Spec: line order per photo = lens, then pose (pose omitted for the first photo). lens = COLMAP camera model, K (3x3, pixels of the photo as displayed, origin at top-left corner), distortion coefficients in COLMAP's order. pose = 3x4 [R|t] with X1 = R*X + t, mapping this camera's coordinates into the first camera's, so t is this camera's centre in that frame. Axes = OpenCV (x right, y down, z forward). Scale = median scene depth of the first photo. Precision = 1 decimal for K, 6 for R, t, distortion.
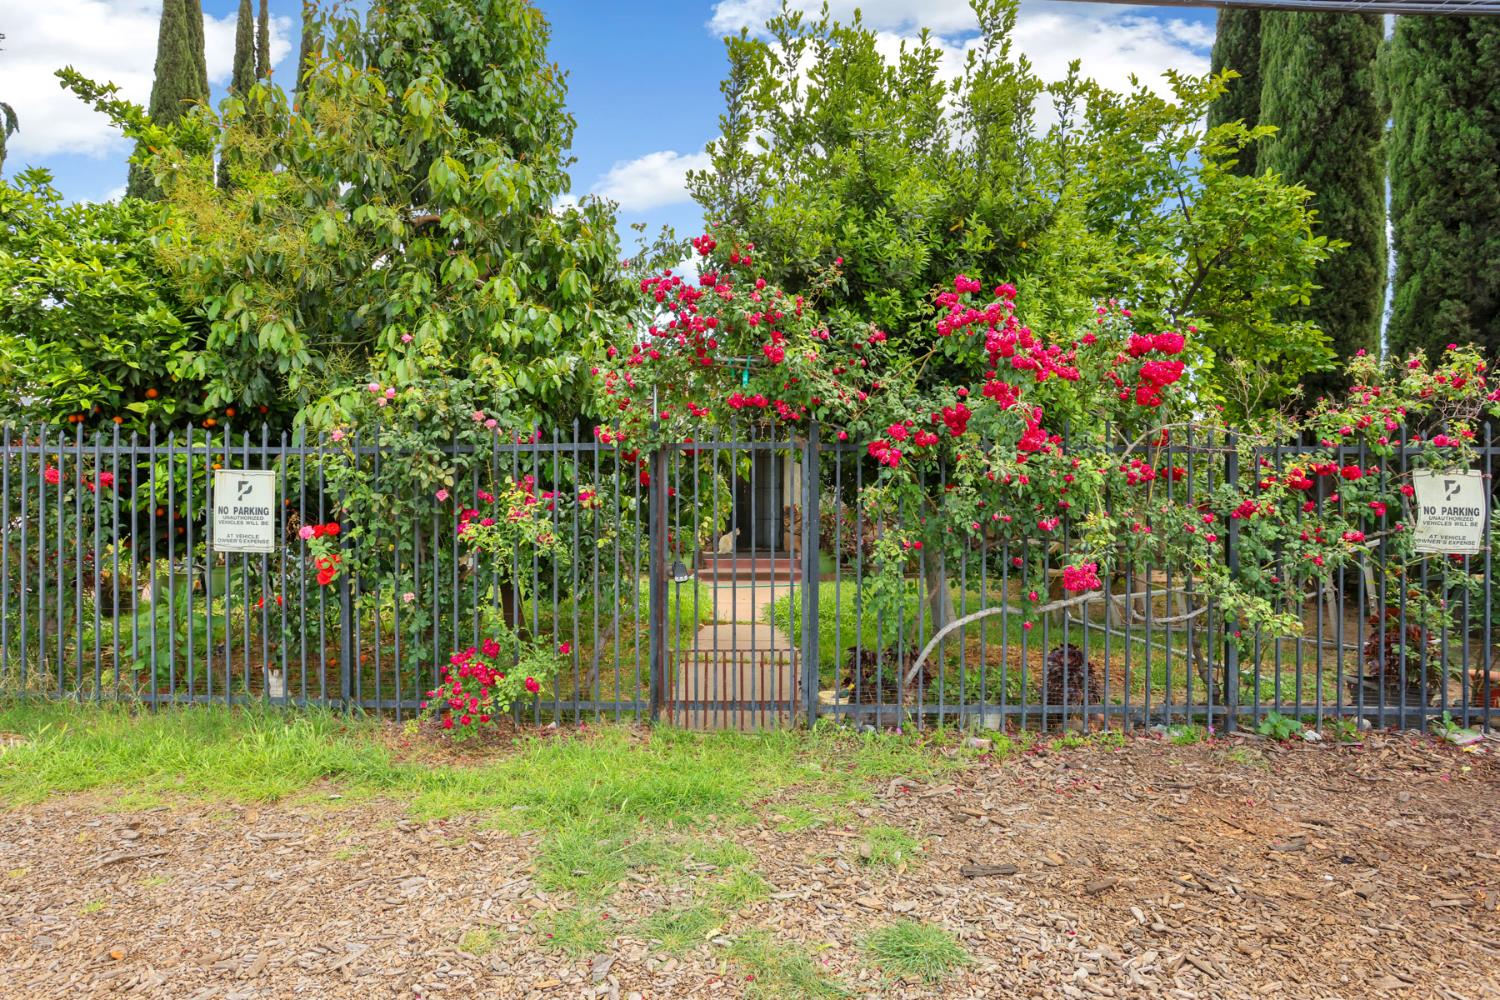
lens RADIAL K [[793.4, 0, 765.3], [0, 793.4, 488.8], [0, 0, 1]] dist [-0.039442, 0.017666]
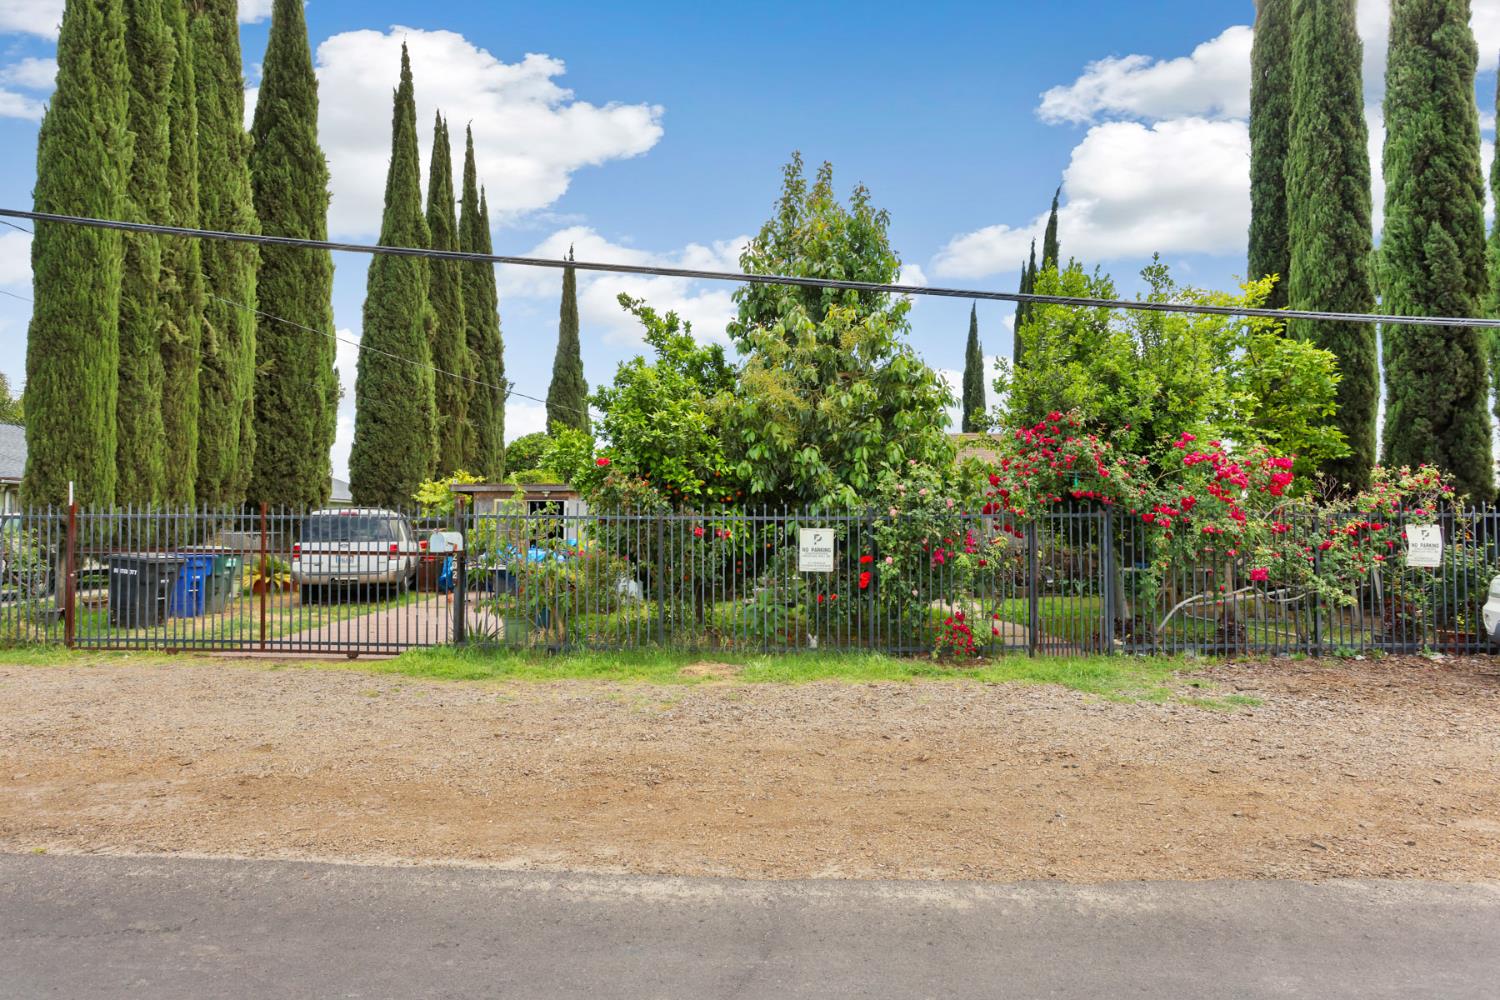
lens RADIAL K [[793.4, 0, 749.6], [0, 793.4, 503.8], [0, 0, 1]] dist [-0.039442, 0.017666]
pose [[0.999968, -0.005373, 0.005916, -0.864838], [0.005569, 0.999419, -0.033633, -0.020600], [-0.005732, 0.033665, 0.999417, -0.991065]]
